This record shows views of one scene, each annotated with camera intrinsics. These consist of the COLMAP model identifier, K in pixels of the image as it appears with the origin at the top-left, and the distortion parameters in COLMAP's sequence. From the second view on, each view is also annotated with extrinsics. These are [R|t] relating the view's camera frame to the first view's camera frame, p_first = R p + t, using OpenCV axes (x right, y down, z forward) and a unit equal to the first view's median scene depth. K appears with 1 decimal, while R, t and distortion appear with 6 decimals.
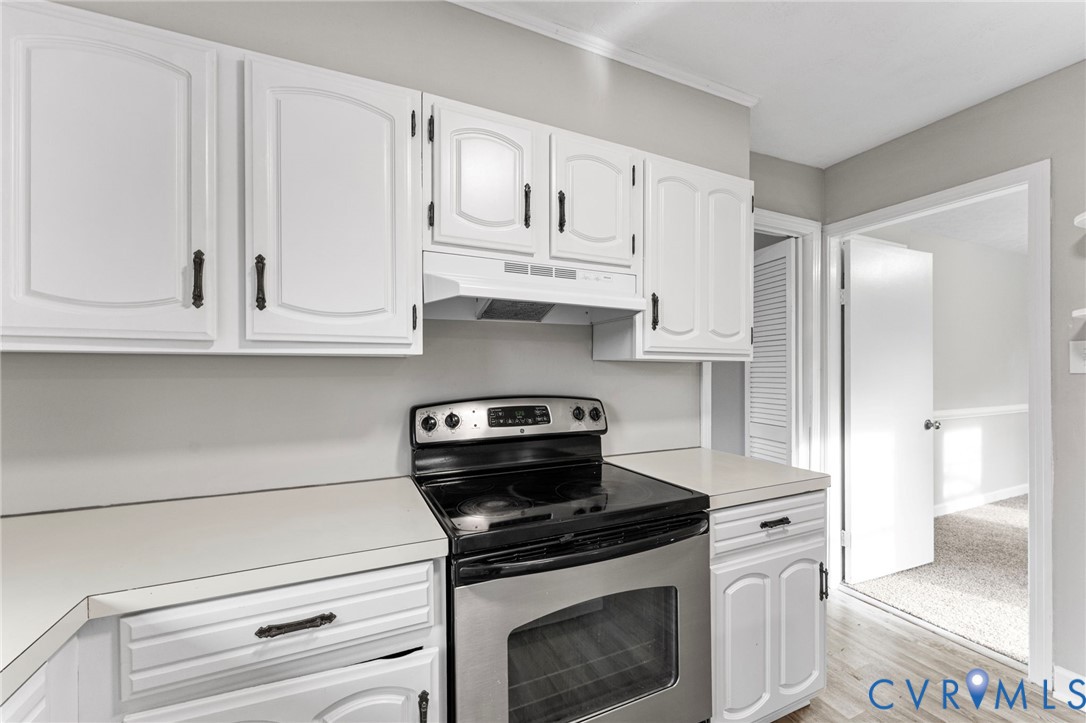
lens RADIAL K [[435.3, 0, 543.5], [0, 435.3, 373.3], [0, 0, 1]] dist [0.000005, 0.000762]
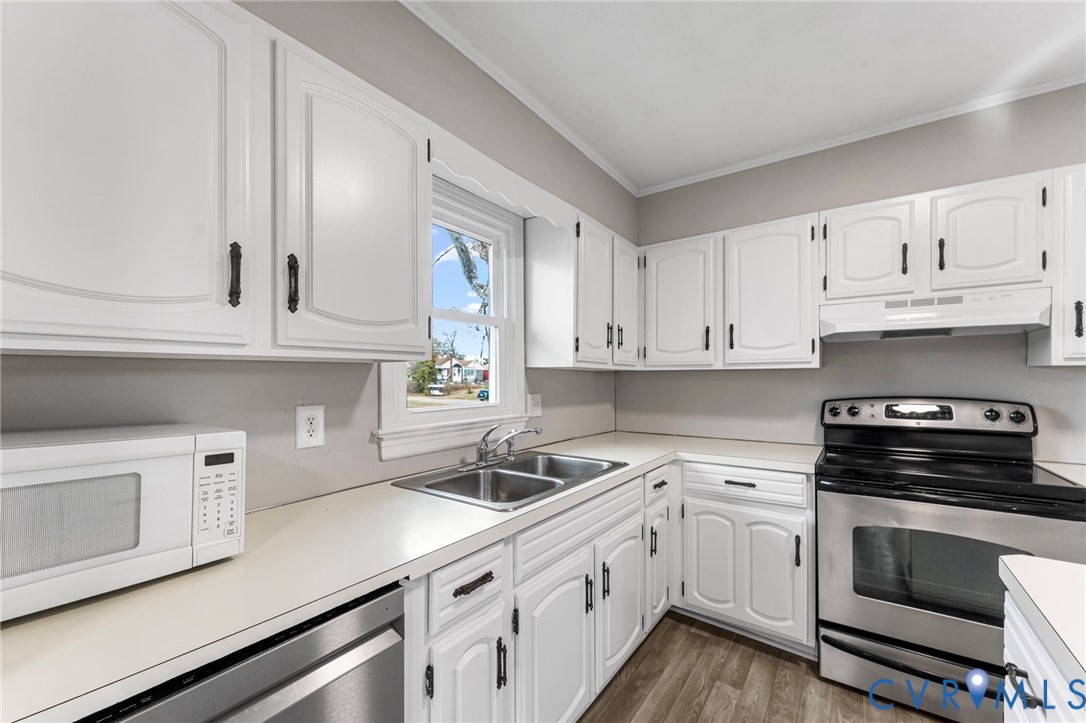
lens RADIAL K [[435.3, 0, 534.2], [0, 435.3, 380.1], [0, 0, 1]] dist [0.000005, 0.000762]
pose [[0.479846, 0.002760, -0.877348, 0.654169], [-0.002074, 0.999996, 0.002011, 0.004071], [0.877350, 0.000855, 0.479850, -0.754181]]
